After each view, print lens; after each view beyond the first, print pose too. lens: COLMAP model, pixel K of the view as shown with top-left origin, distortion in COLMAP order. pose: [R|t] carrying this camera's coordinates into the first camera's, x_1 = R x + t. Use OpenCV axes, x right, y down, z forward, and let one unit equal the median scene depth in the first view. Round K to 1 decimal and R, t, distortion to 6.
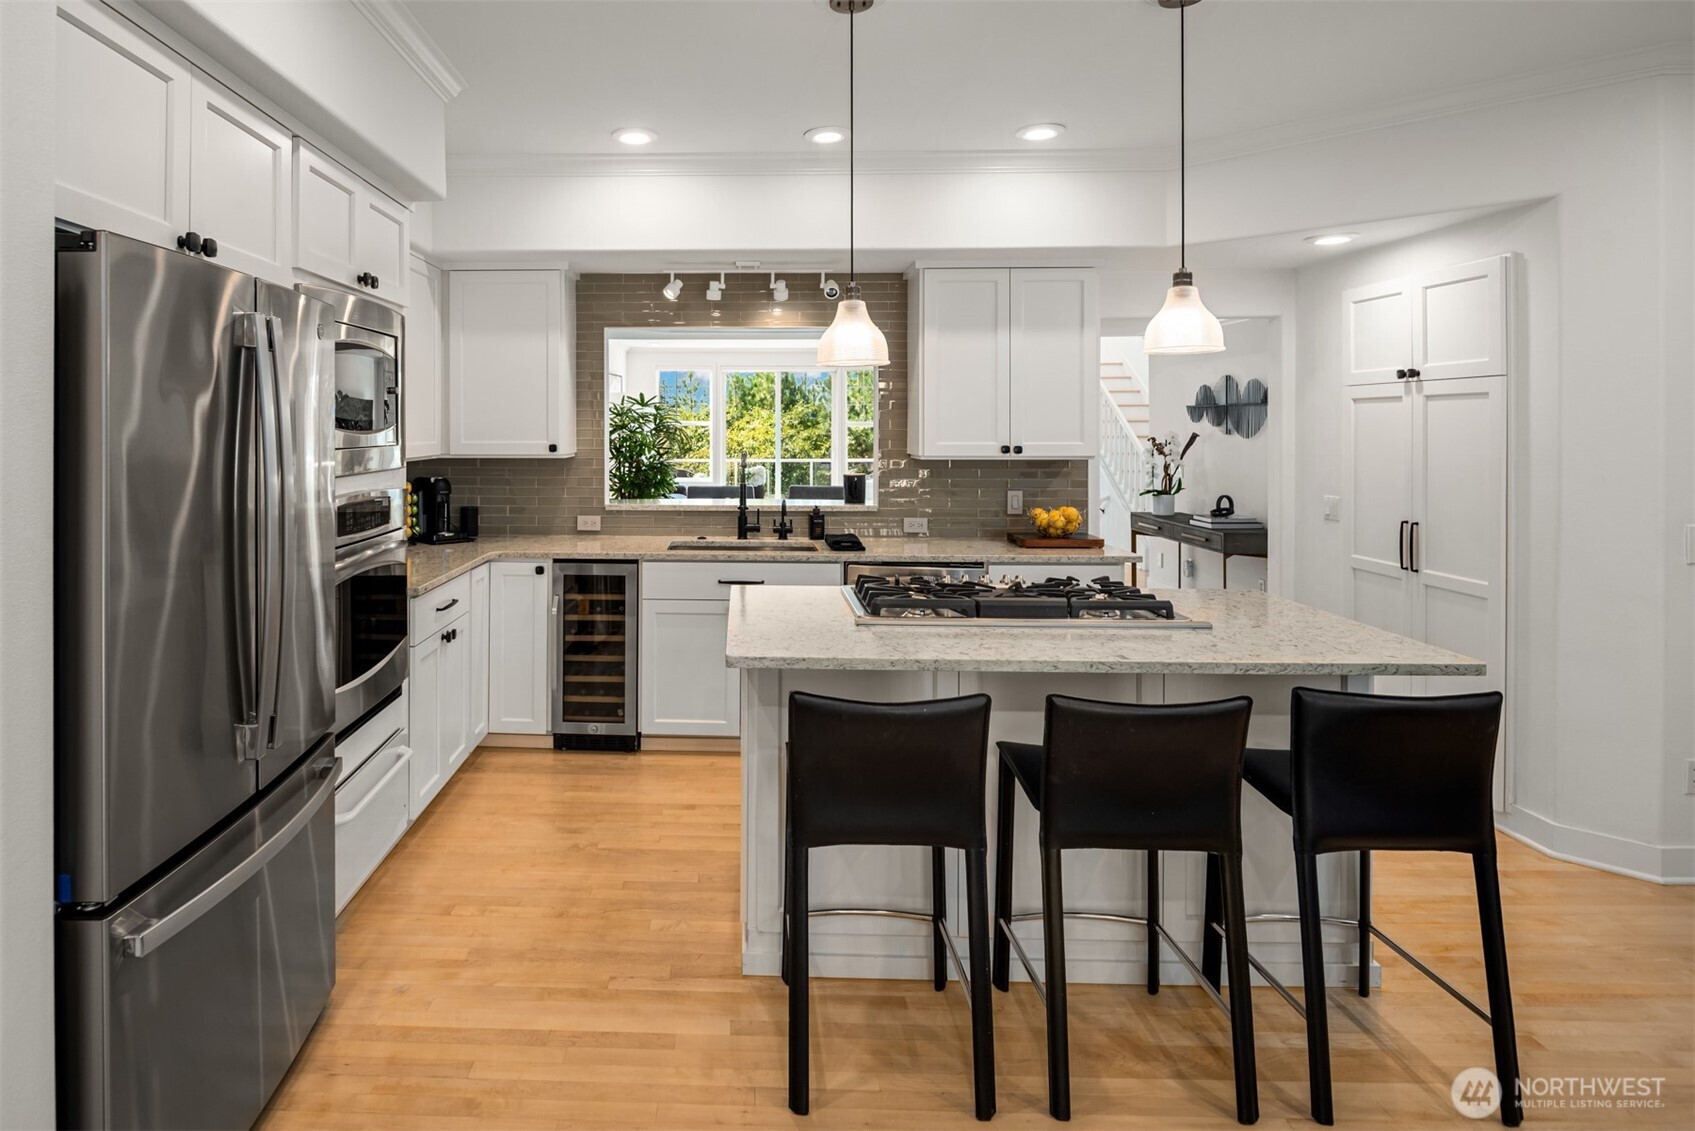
lens RADIAL K [[937.6, 0, 734.2], [0, 937.6, 452.0], [0, 0, 1]] dist [0.000013, 0.002105]
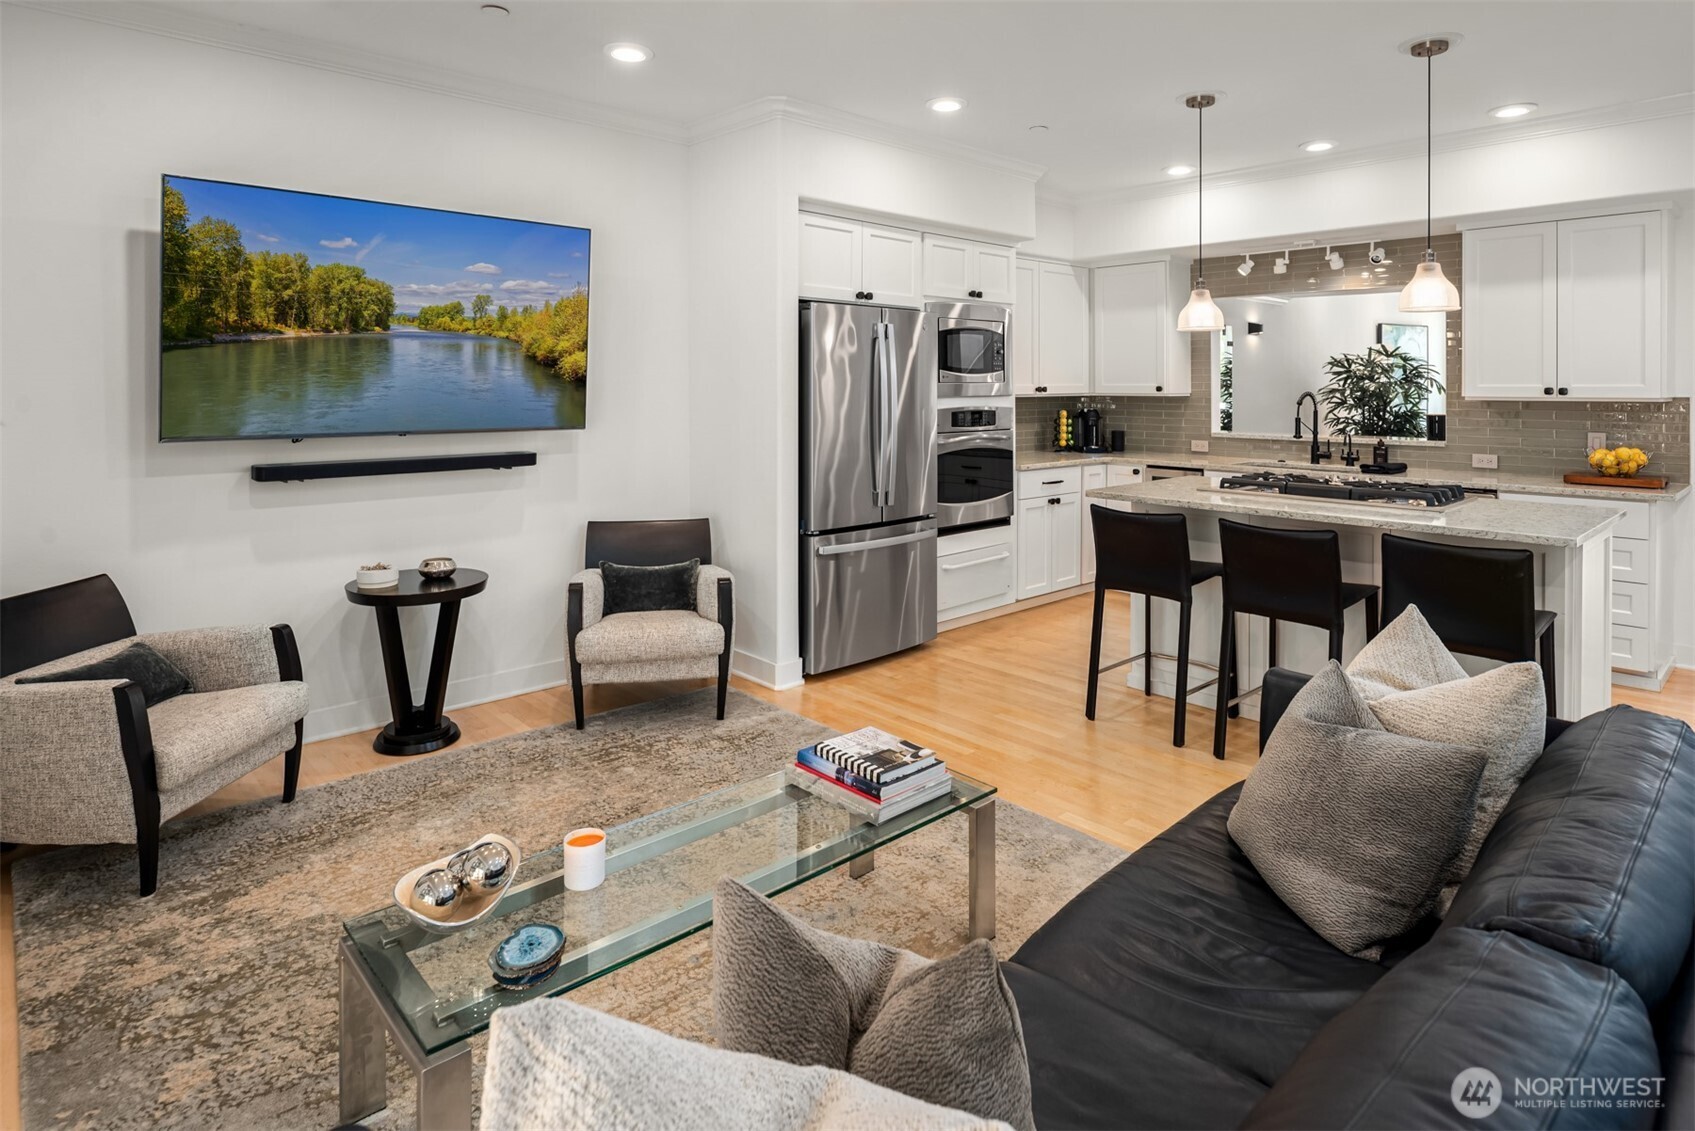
lens RADIAL K [[937.6, 0, 823.5], [0, 937.6, 424.4], [0, 0, 1]] dist [0.000013, 0.002105]
pose [[0.676274, 0.032603, -0.735928, 0.516108], [-0.020209, 0.999465, 0.025707, 0.024418], [0.736373, -0.002513, 0.676571, -0.330194]]
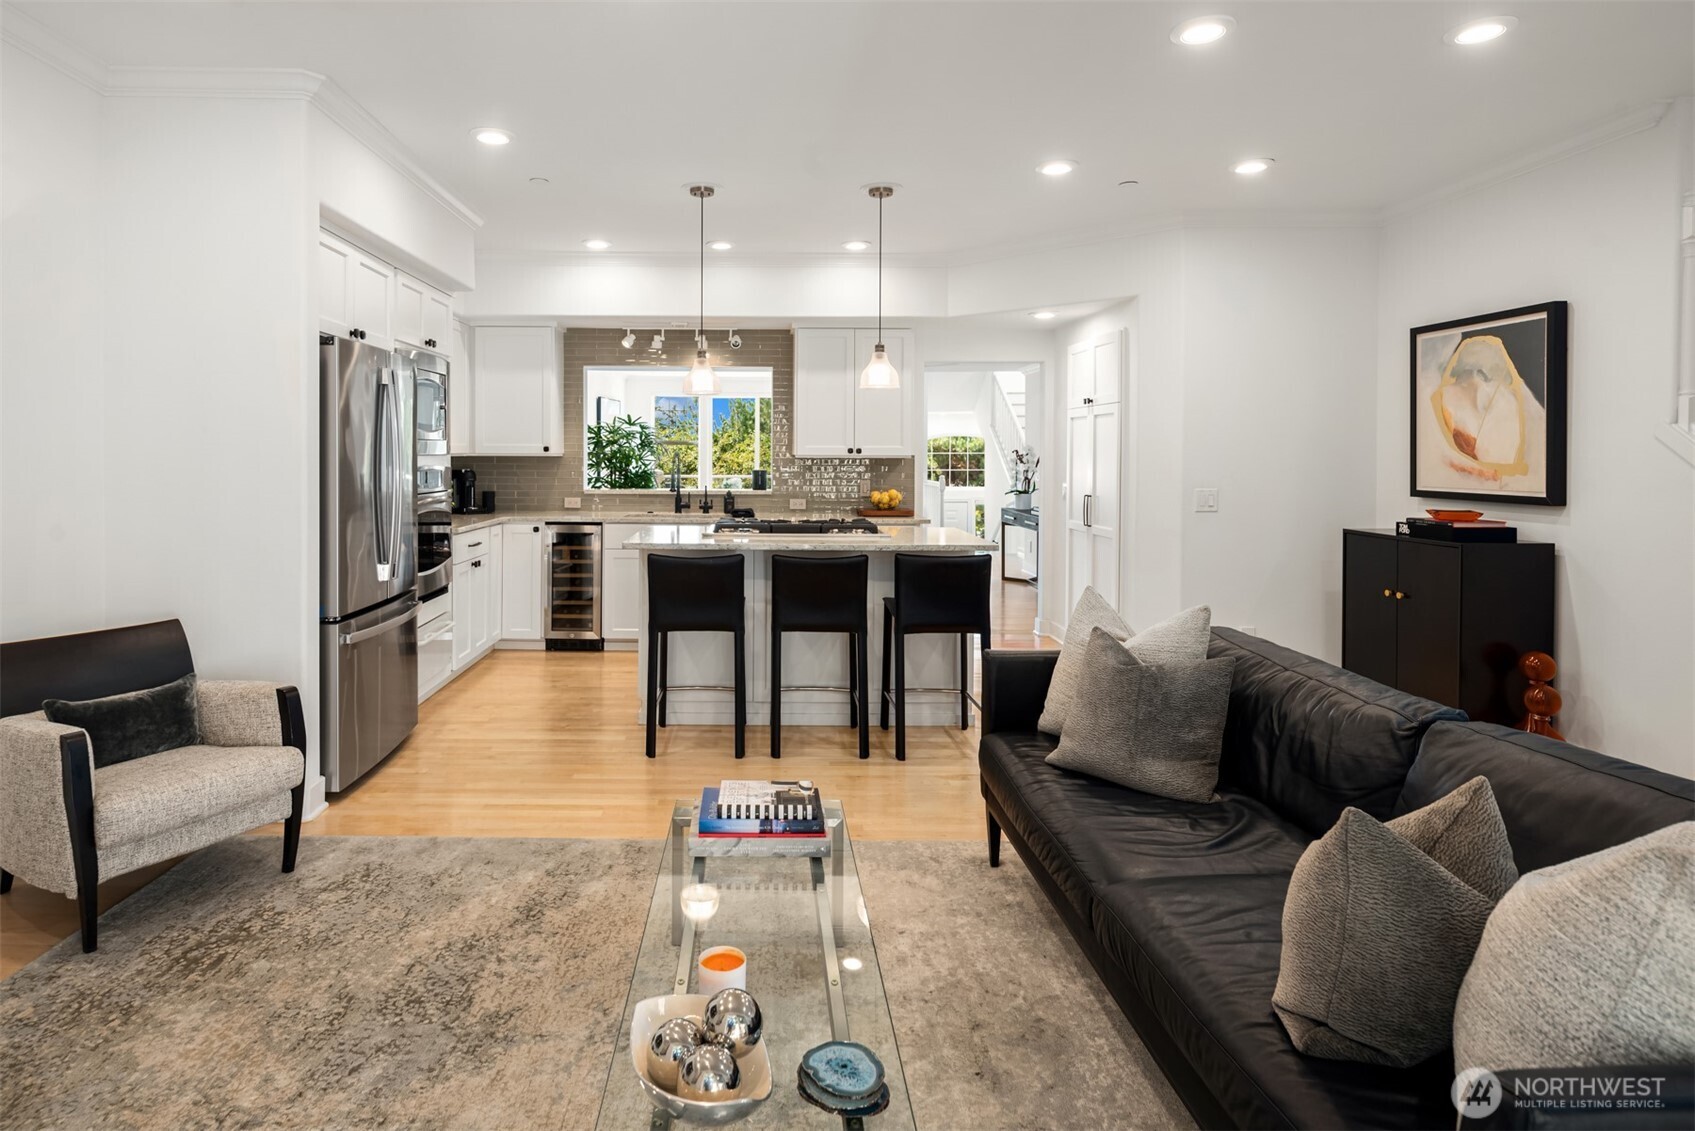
lens RADIAL K [[937.6, 0, 761.1], [0, 937.6, 495.6], [0, 0, 1]] dist [0.000013, 0.002105]
pose [[0.999953, 0.005133, 0.008251, 0.134687], [-0.005285, 0.999816, 0.018432, 0.041430], [-0.008155, -0.018475, 0.999796, -0.483291]]
